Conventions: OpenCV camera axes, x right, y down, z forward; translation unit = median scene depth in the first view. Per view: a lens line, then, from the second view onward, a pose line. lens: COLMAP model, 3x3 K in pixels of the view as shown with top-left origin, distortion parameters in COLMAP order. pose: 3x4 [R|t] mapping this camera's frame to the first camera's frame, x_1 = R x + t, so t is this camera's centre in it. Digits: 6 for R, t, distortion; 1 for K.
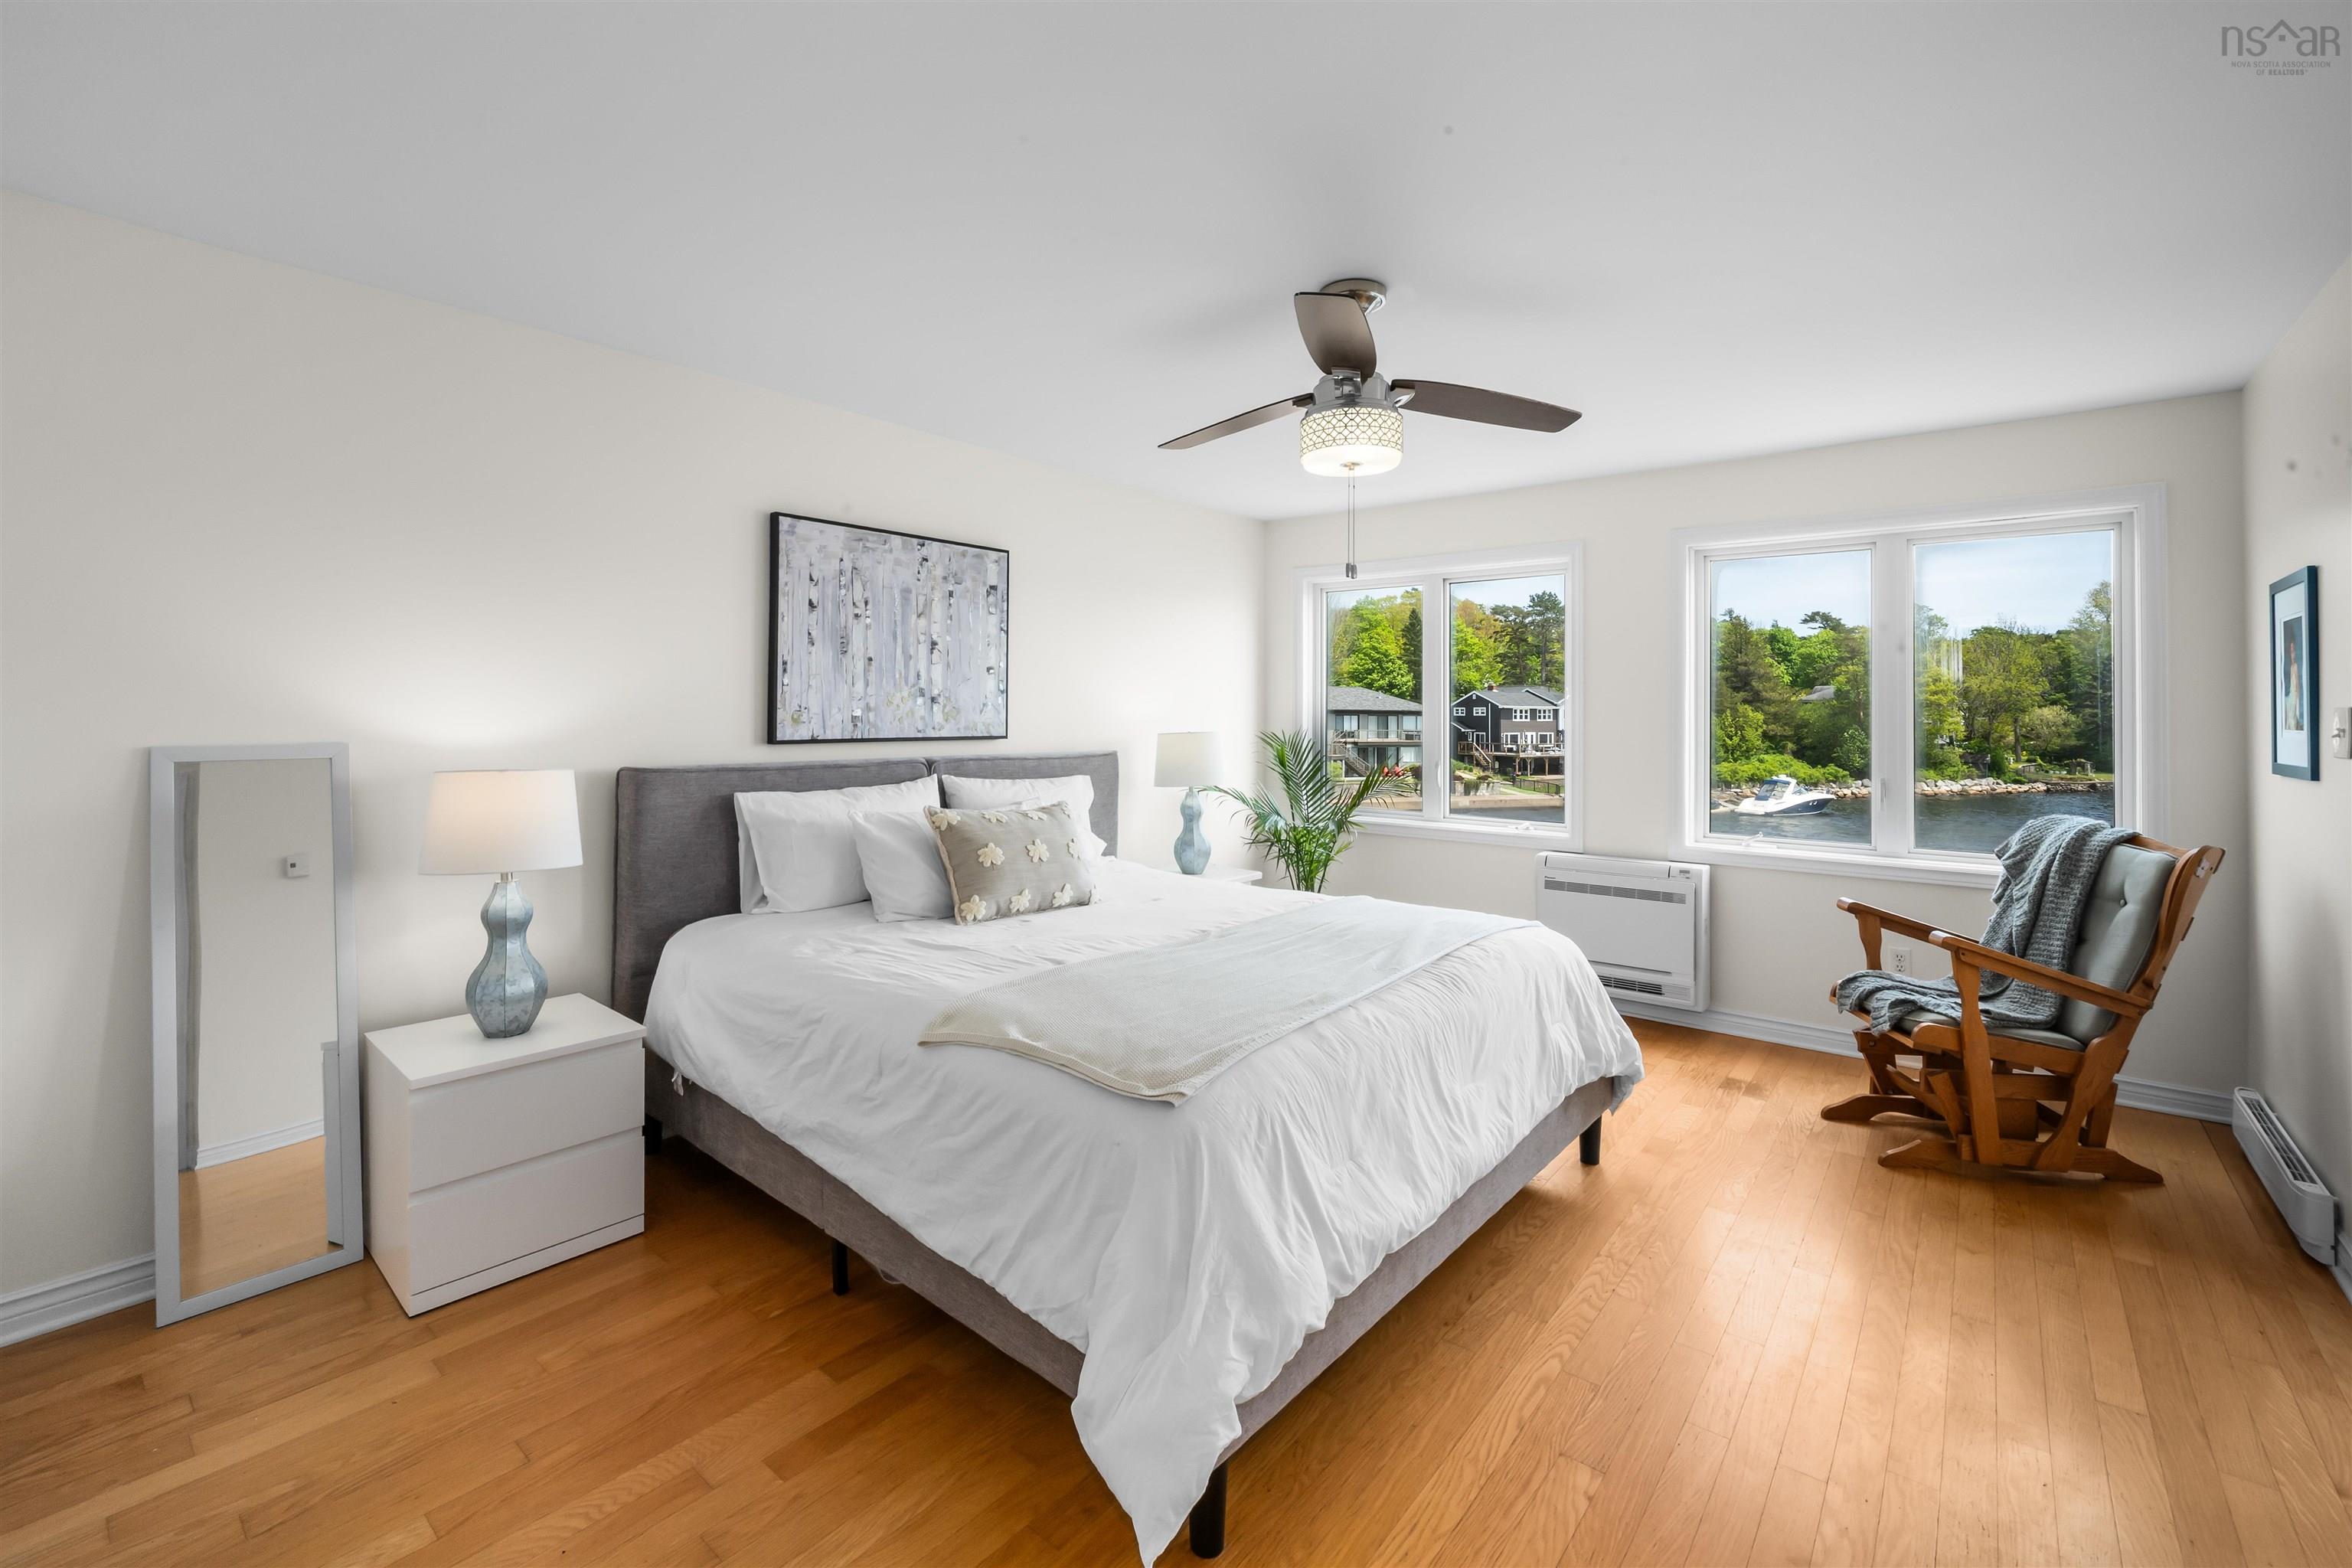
lens RADIAL K [[1005.7, 0, 1176.2], [0, 1005.7, 696.0], [0, 0, 1]] dist [-0.014400, 0.000496]
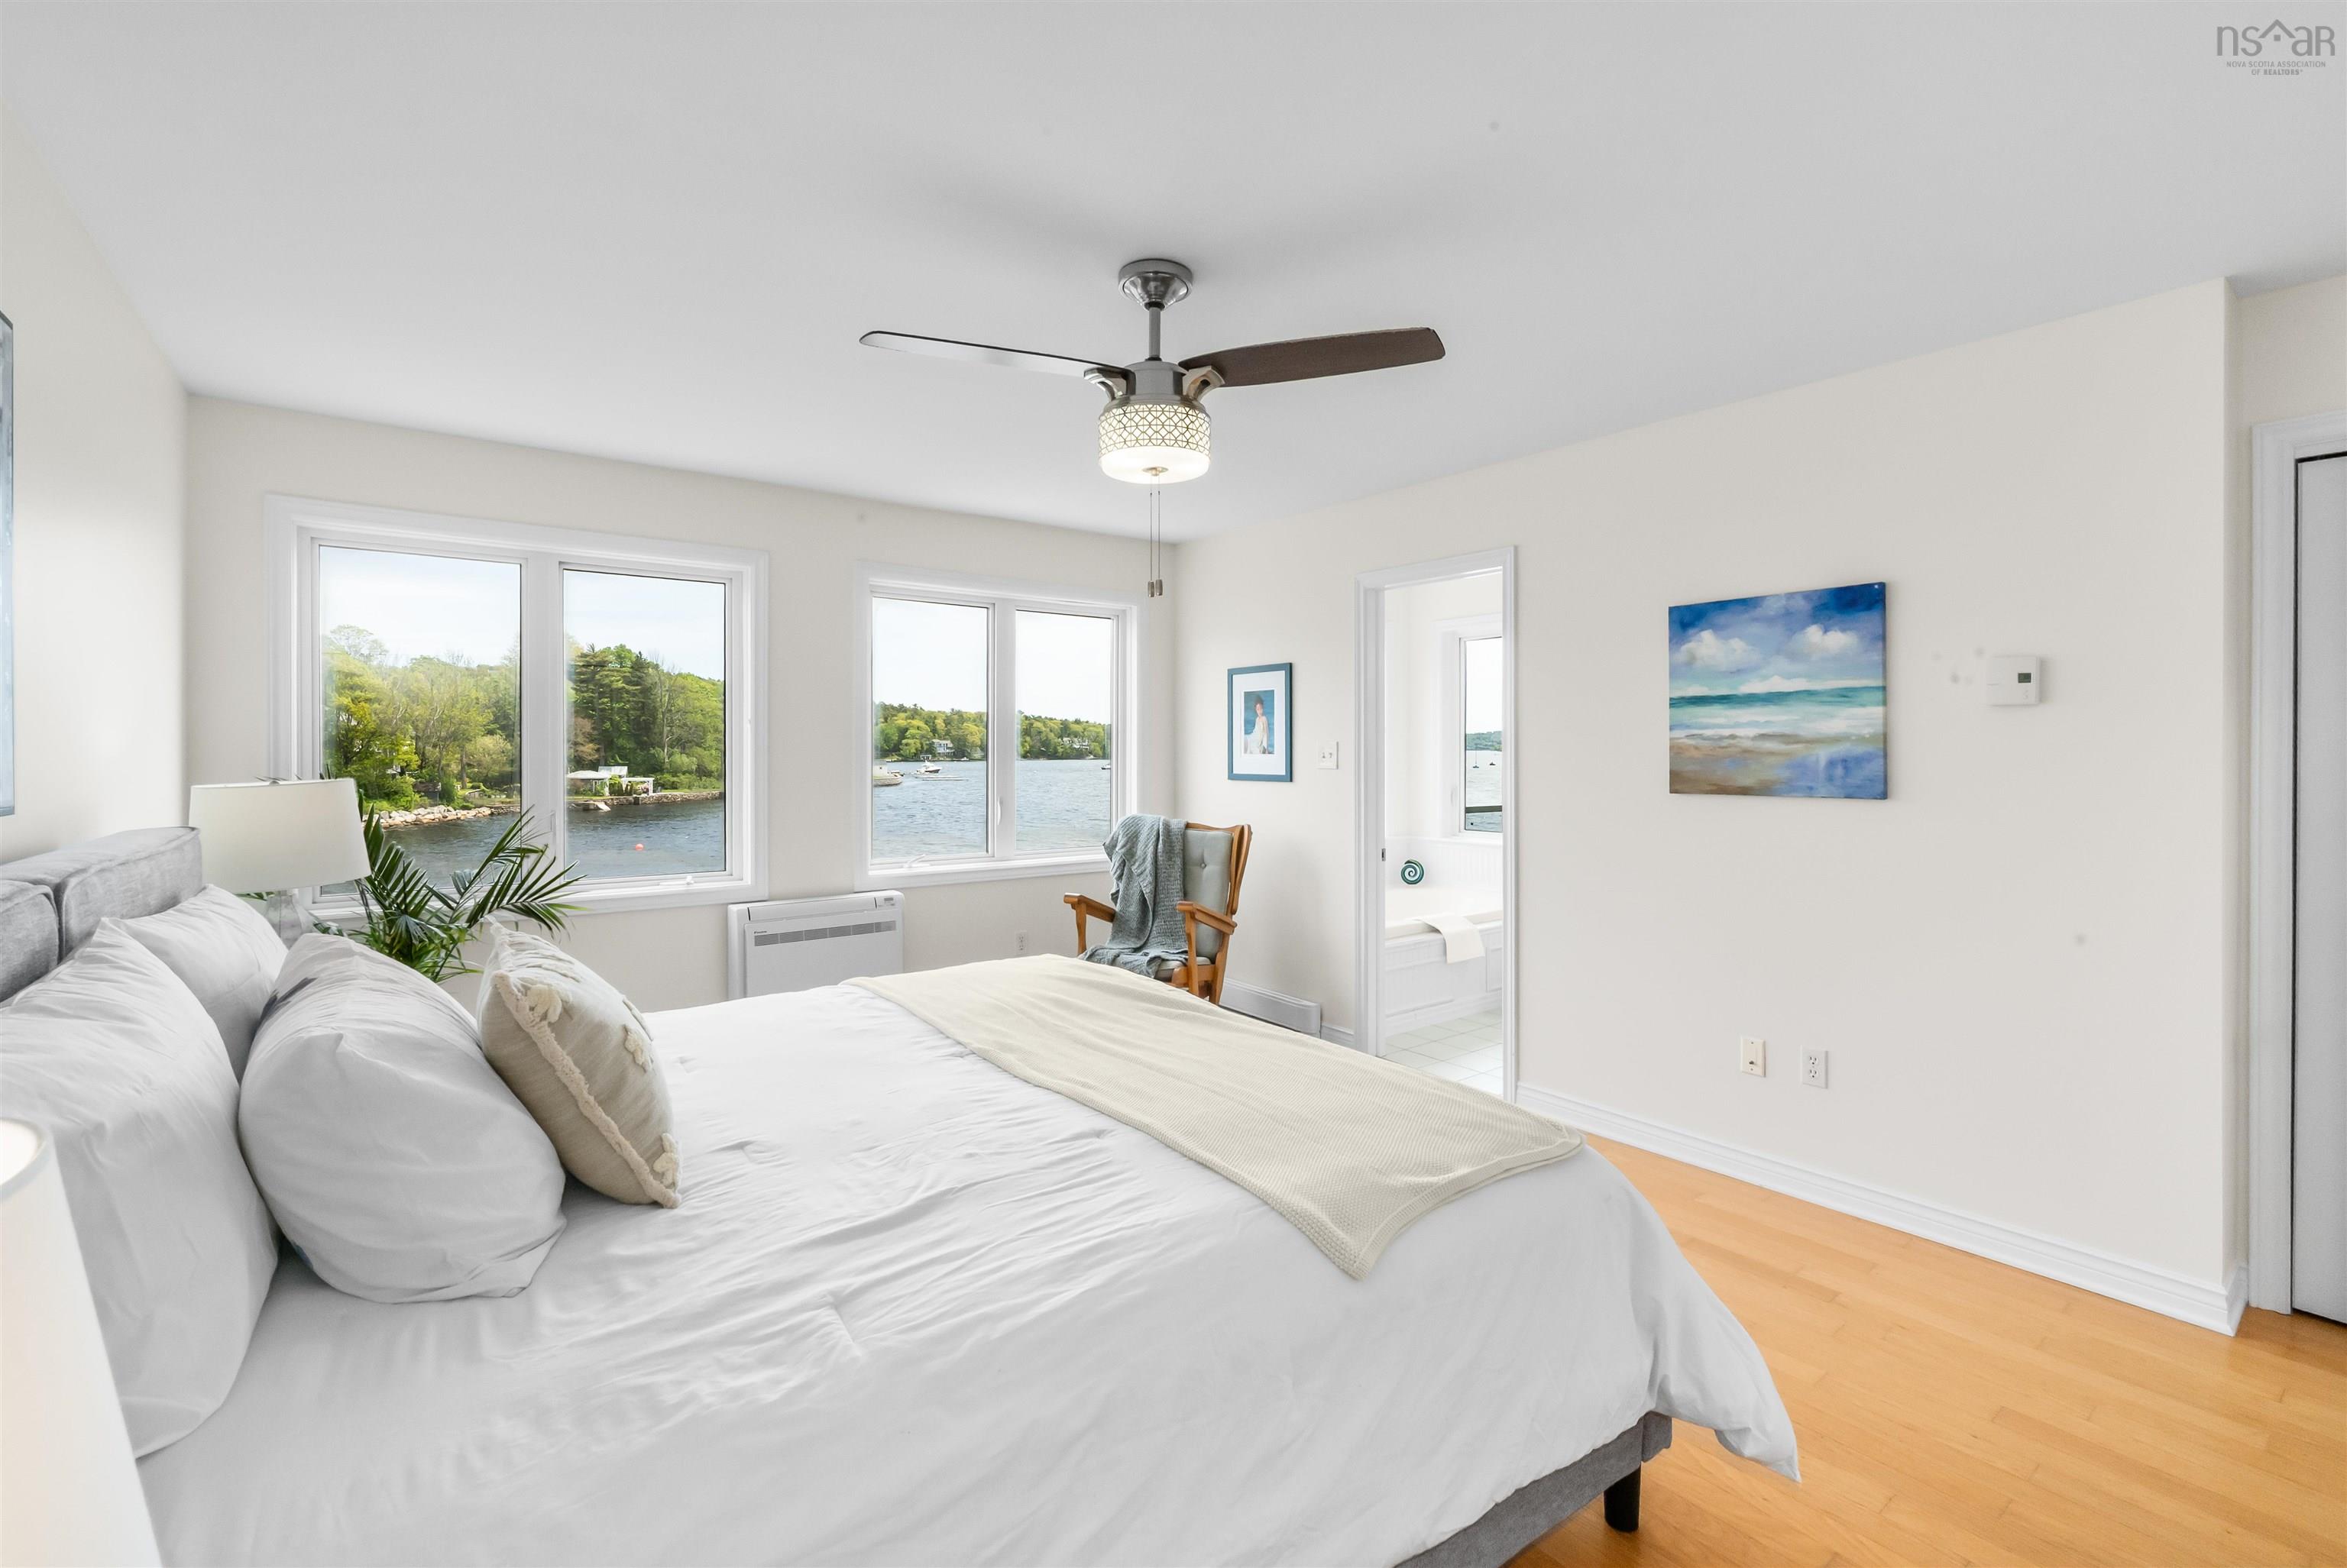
lens RADIAL K [[1029.7, 0, 1166.9], [0, 1029.7, 733.8], [0, 0, 1]] dist [-0.011405, 0.000470]
pose [[0.231359, 0.006875, 0.972844, -0.450292], [-0.015781, 0.999870, -0.003313, 0.005702], [-0.972740, -0.014586, 0.231438, 0.485303]]
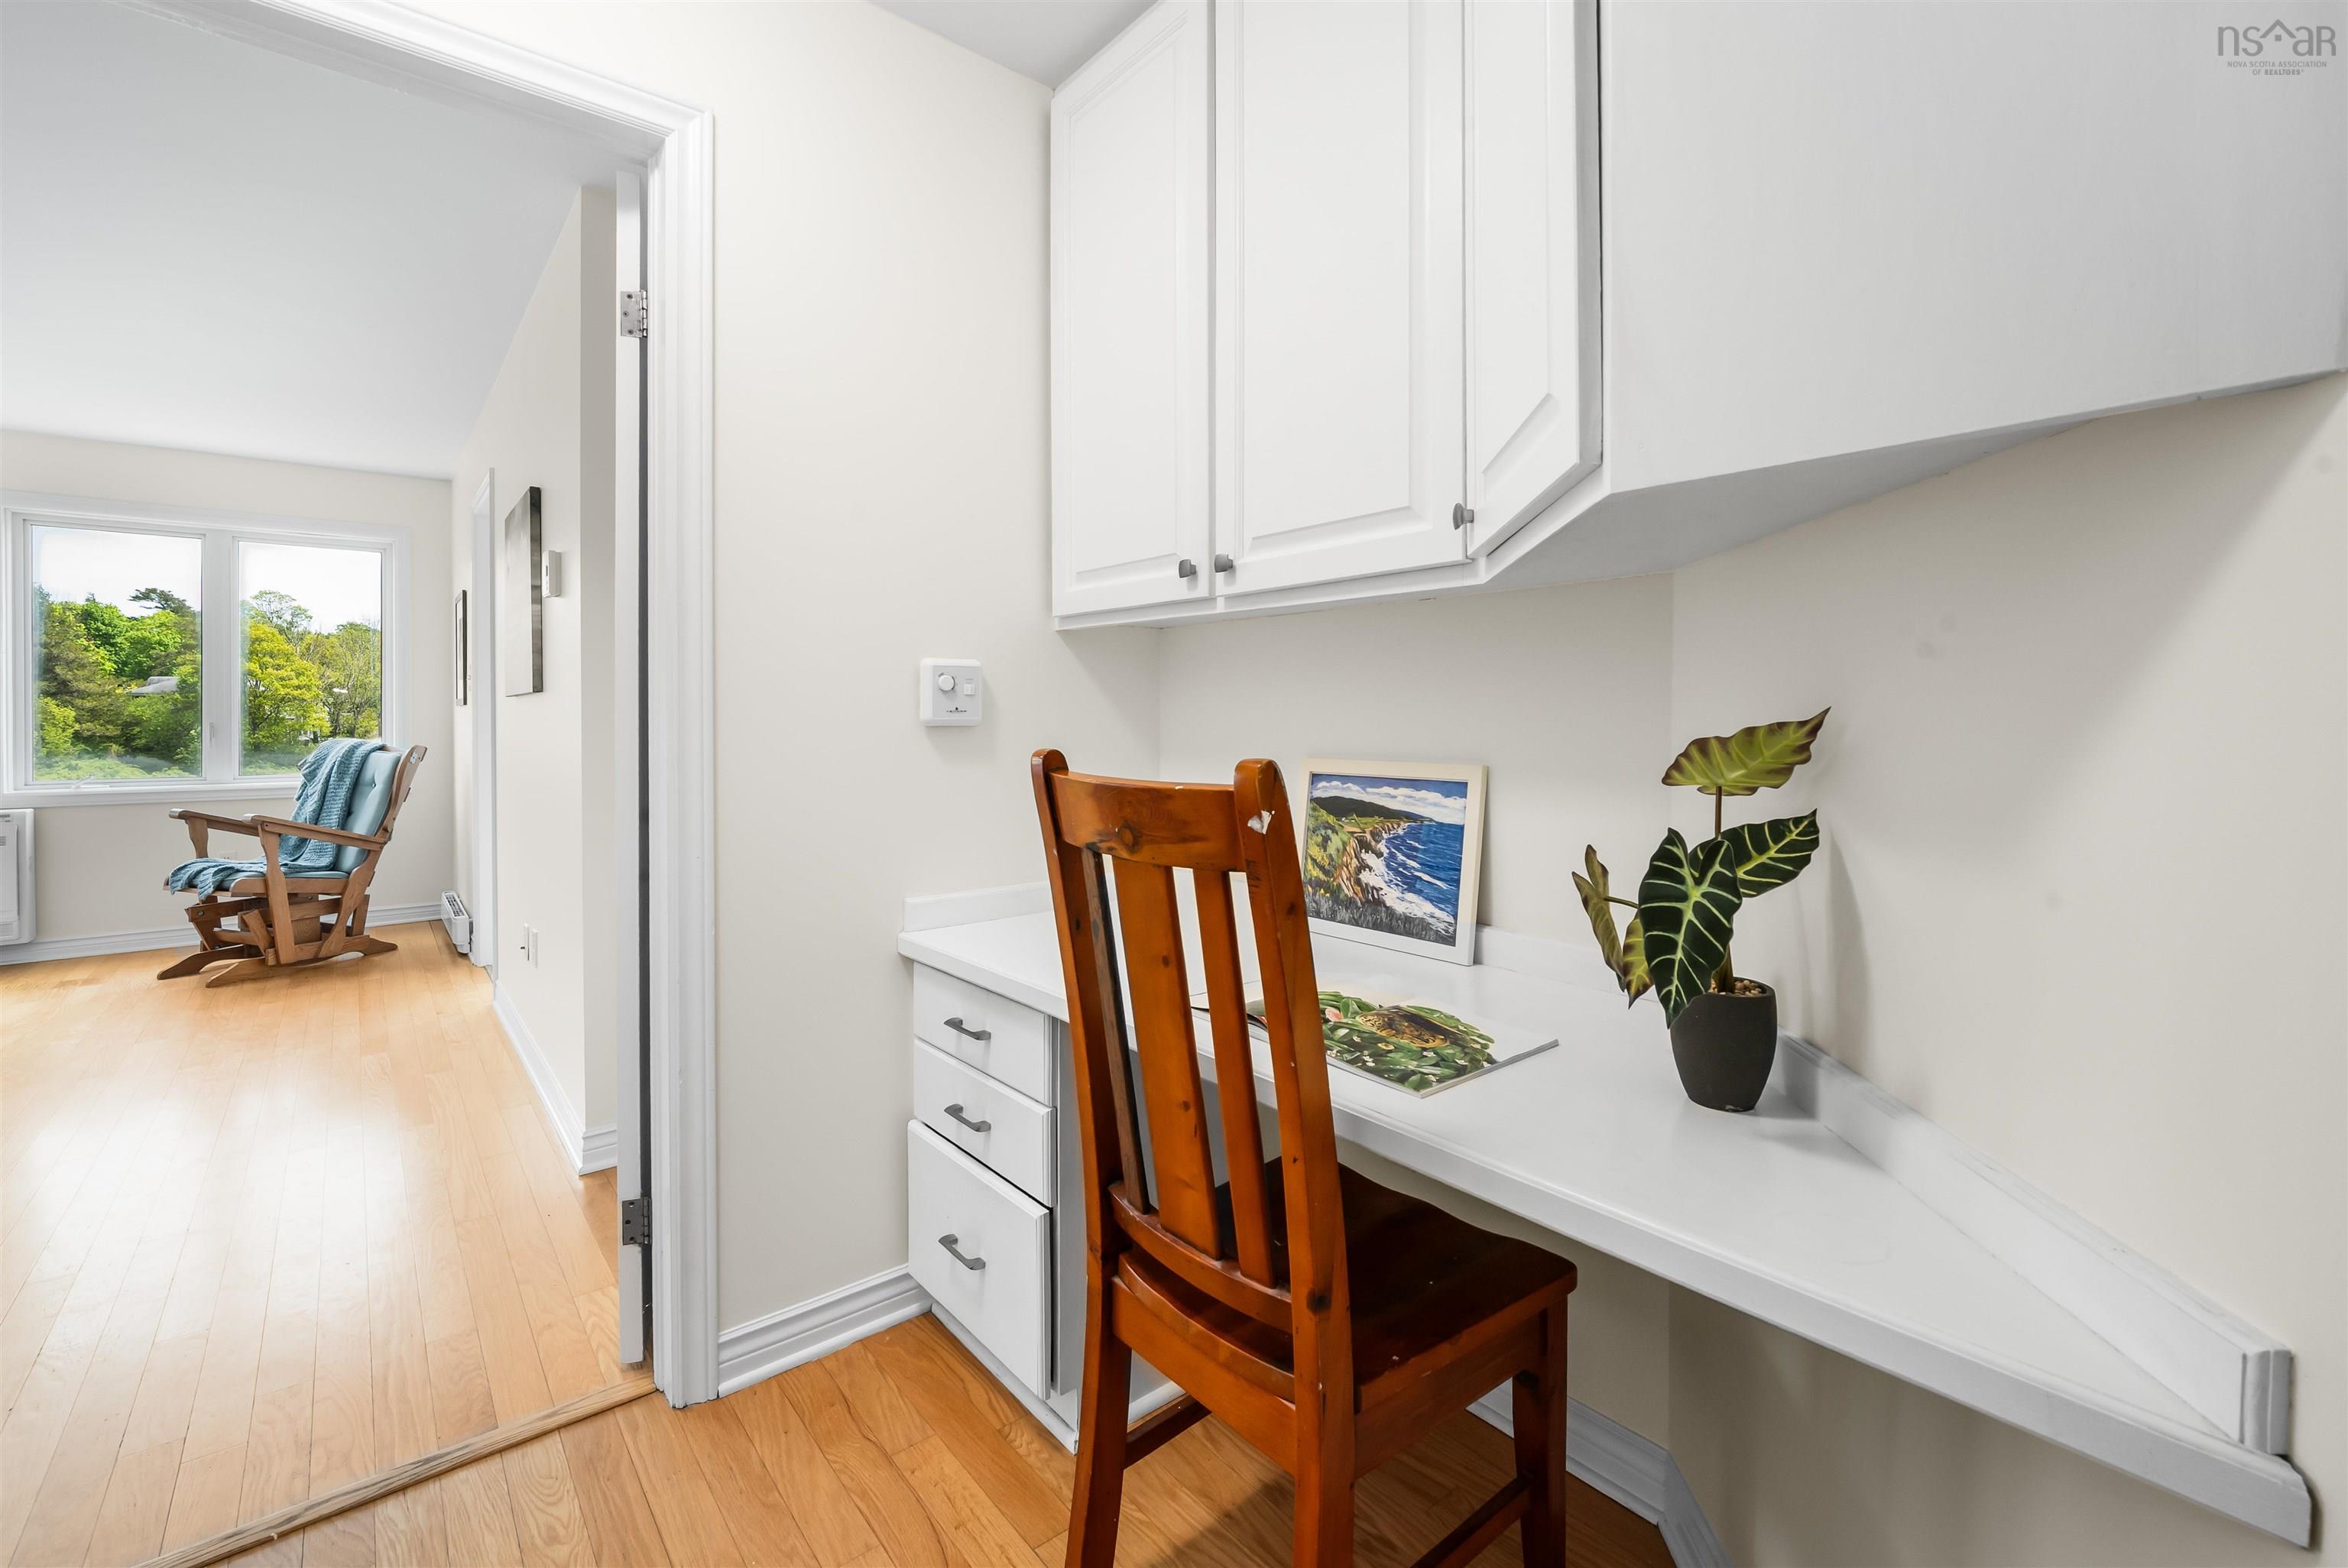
lens RADIAL K [[1030.1, 0, 1167.3], [0, 1030.1, 733.8], [0, 0, 1]] dist [-0.011405, 0.000470]
pose [[0.216613, -0.021621, 0.976018, -0.276583], [-0.016099, 0.999540, 0.025715, 0.042456], [-0.976125, -0.021283, 0.216166, -0.438559]]
